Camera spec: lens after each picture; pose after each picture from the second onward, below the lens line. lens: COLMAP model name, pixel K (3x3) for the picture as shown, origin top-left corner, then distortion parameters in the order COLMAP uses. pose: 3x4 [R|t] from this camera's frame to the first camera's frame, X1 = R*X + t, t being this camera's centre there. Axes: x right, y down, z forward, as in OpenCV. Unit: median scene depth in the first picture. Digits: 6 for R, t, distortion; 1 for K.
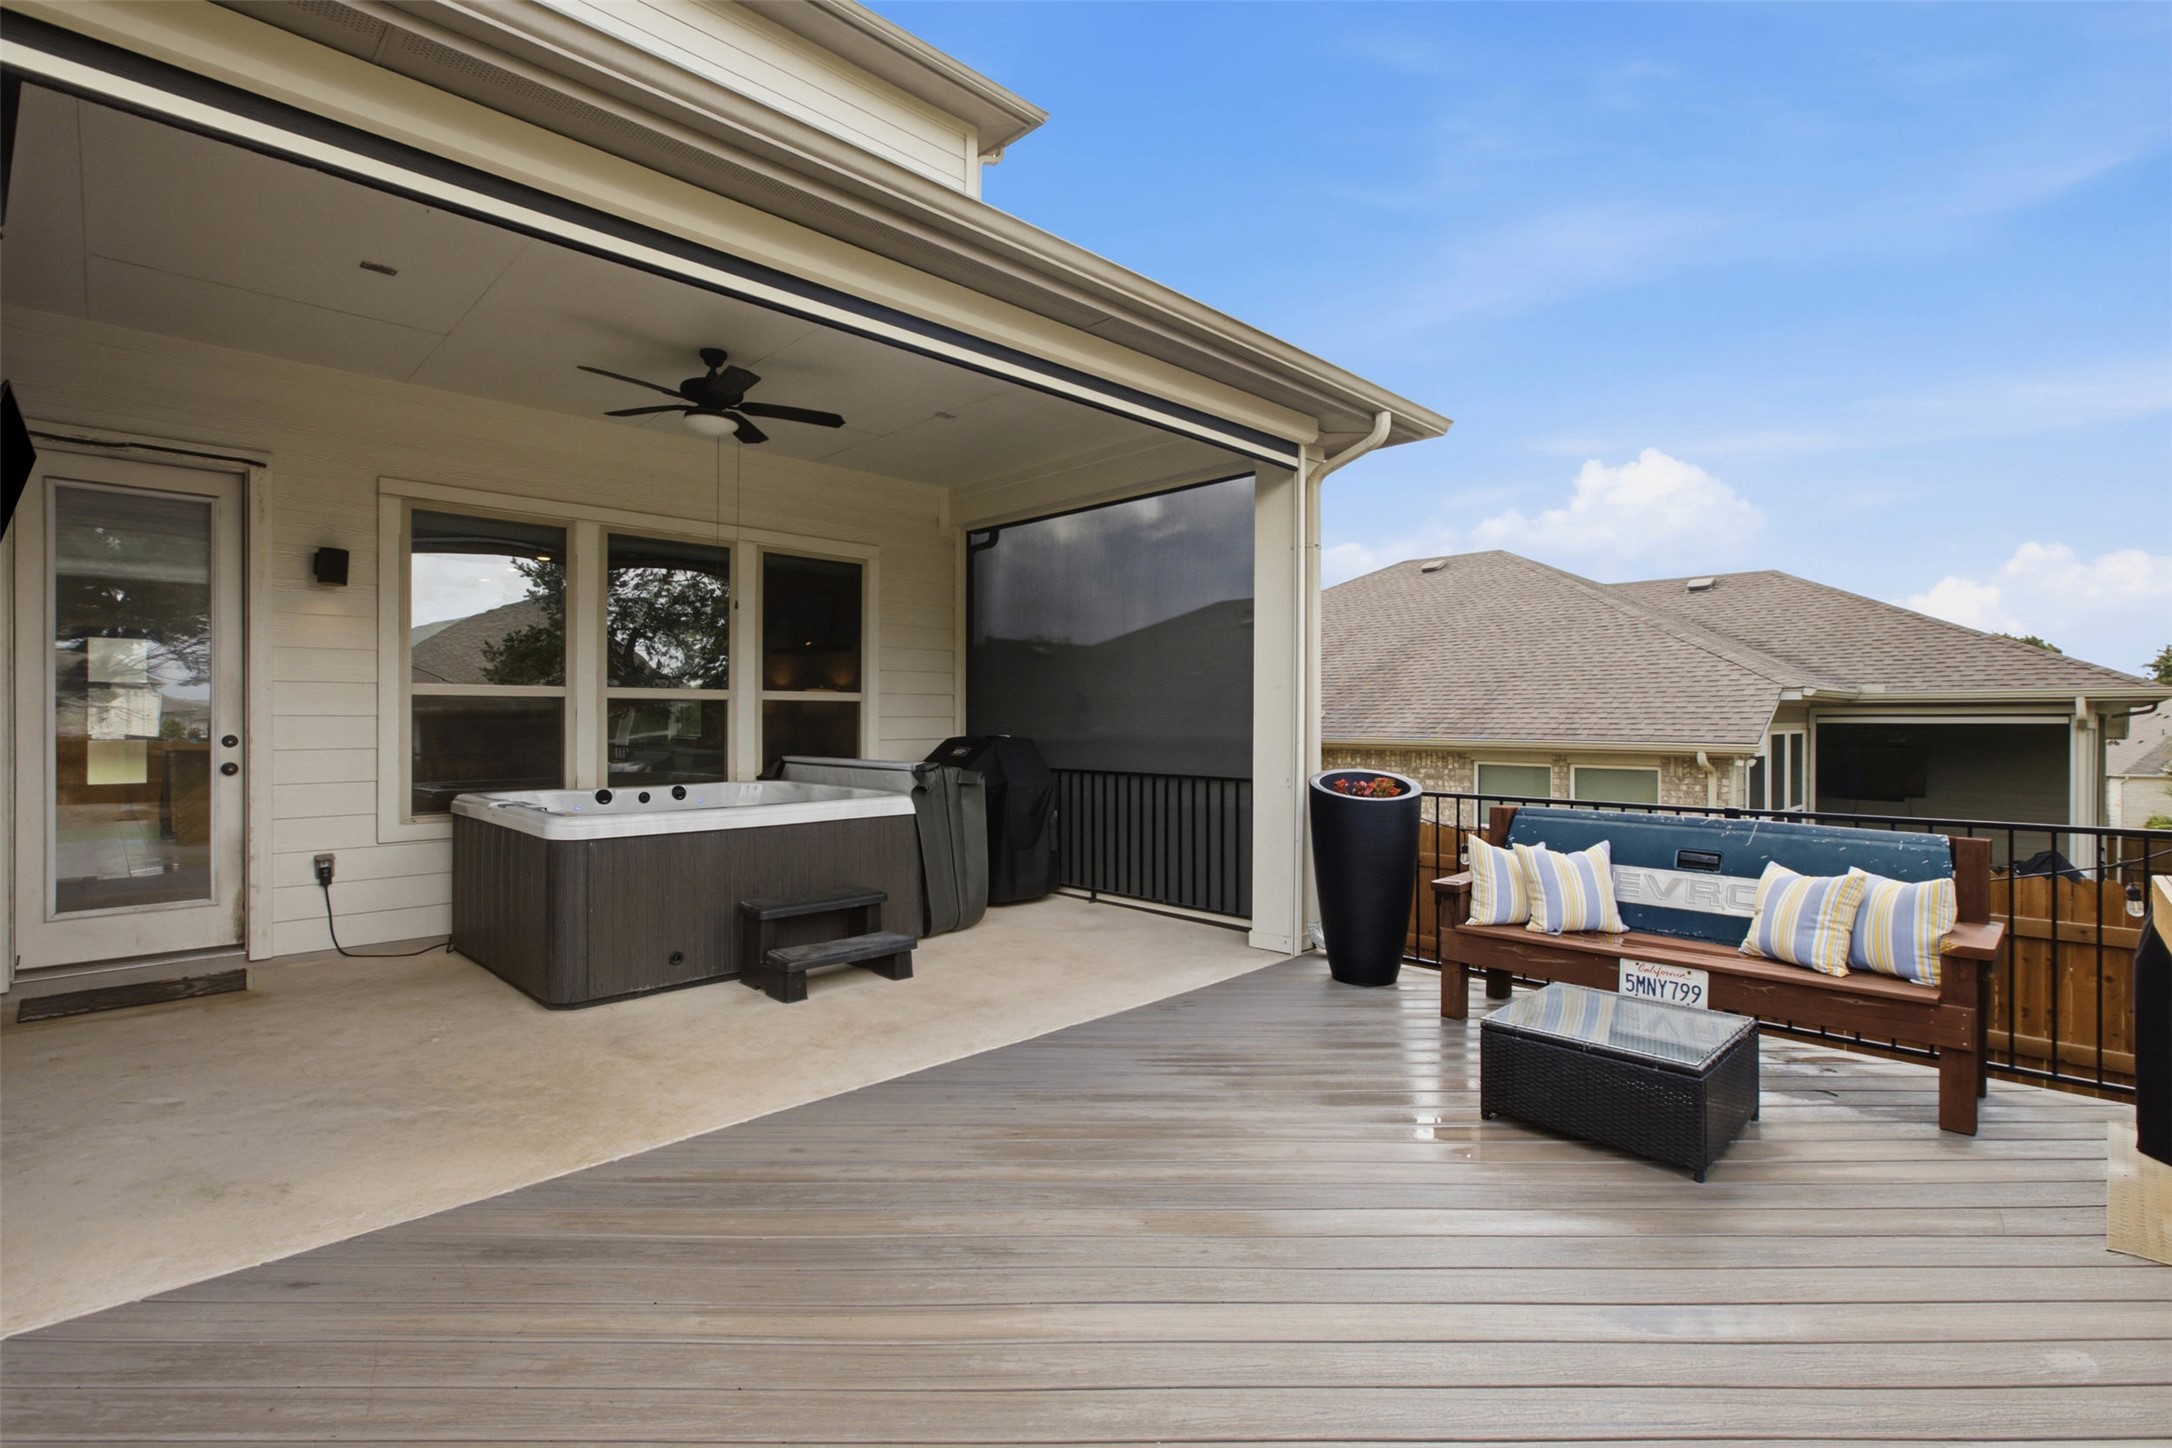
lens RADIAL K [[978.3, 0, 1086.0], [0, 978.3, 724.0], [0, 0, 1]] dist [-0.000490, 0.000238]
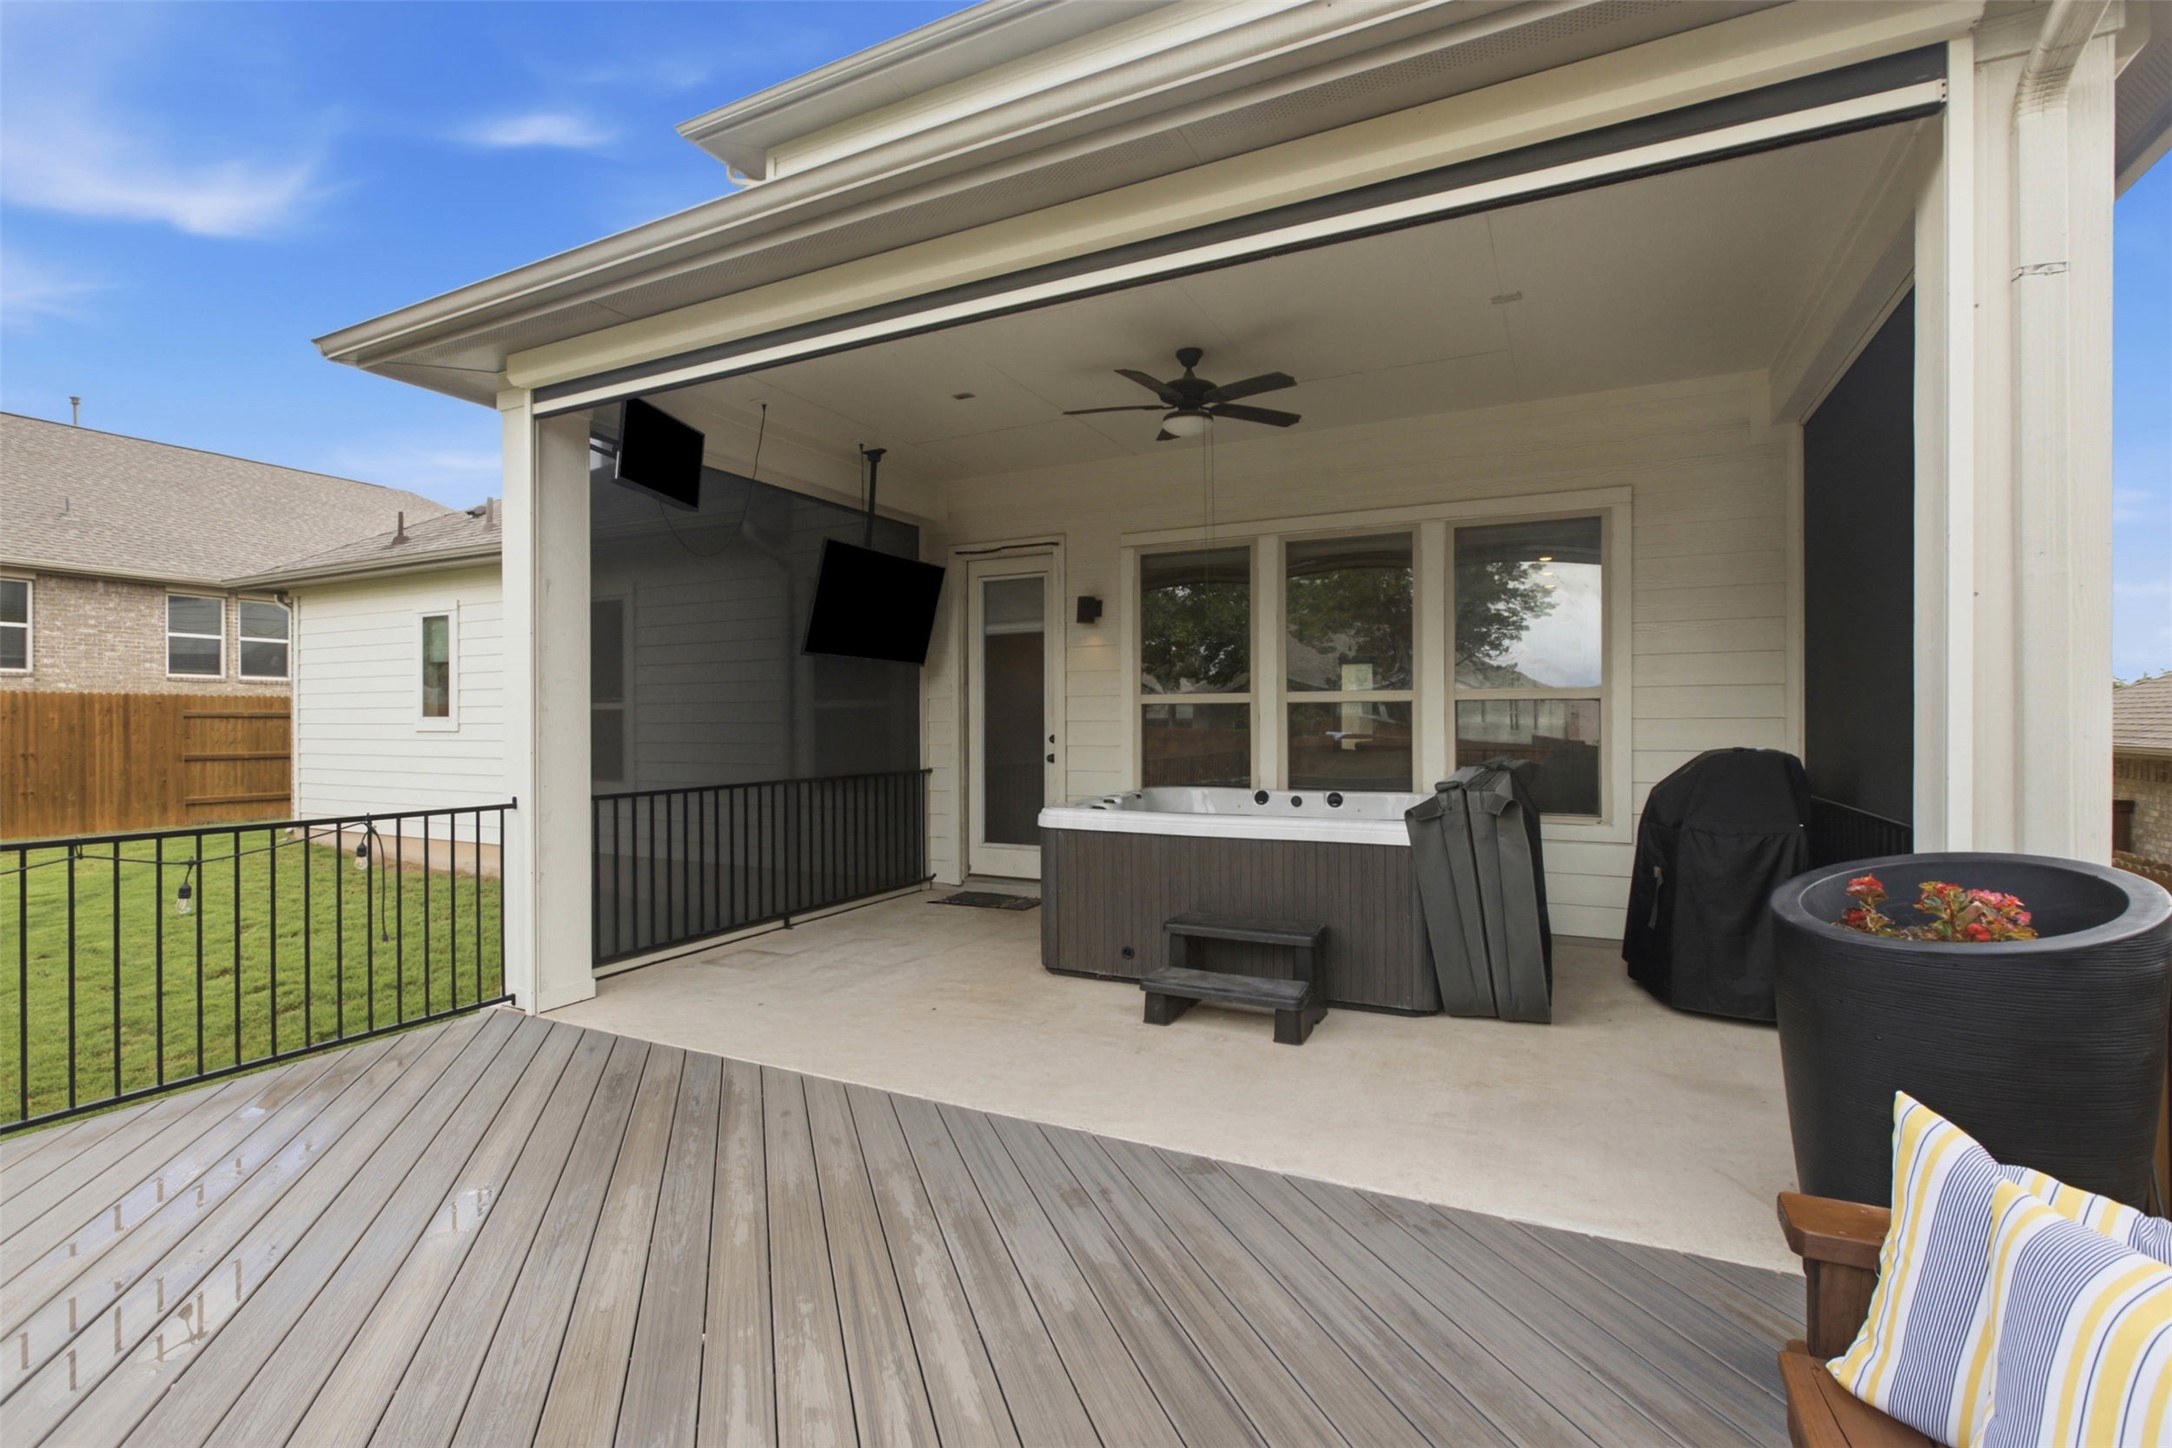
lens RADIAL K [[978.3, 0, 1086.0], [0, 978.3, 724.0], [0, 0, 1]] dist [-0.000490, 0.000238]
pose [[0.338889, -0.000975, -0.940826, 0.465751], [-0.001981, 0.999997, -0.001750, -0.001974], [0.940824, 0.002457, 0.338886, 0.514873]]
